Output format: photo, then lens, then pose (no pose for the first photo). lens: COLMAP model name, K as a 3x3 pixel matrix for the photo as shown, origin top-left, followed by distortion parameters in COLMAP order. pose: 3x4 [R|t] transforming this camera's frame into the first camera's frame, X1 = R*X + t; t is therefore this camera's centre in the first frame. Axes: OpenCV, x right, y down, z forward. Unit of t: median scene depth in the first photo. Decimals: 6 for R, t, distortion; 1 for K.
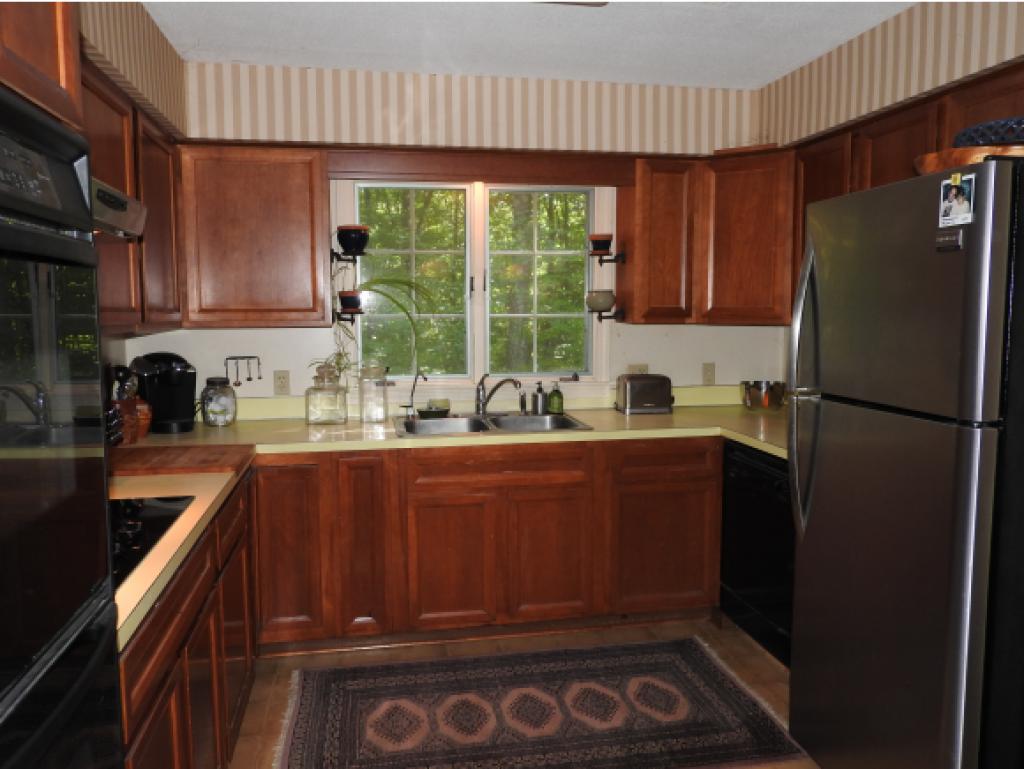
lens RADIAL K [[801.8, 0, 512.0], [0, 801.8, 384.5], [0, 0, 1]] dist [0.003708, -0.009100]
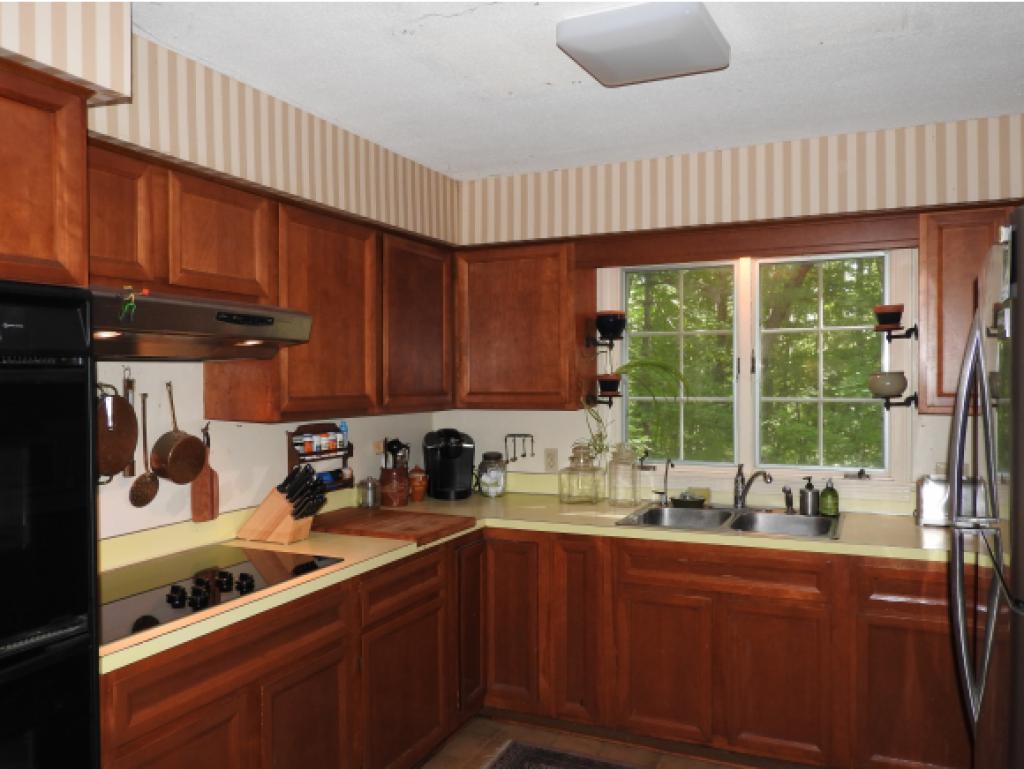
lens RADIAL K [[801.8, 0, 512.0], [0, 801.8, 384.5], [0, 0, 1]] dist [0.003708, -0.009100]
pose [[0.814567, 0.003957, -0.580057, 0.290249], [-0.054963, 0.996004, -0.070390, -0.025482], [0.577460, 0.089219, 0.811529, 0.103936]]
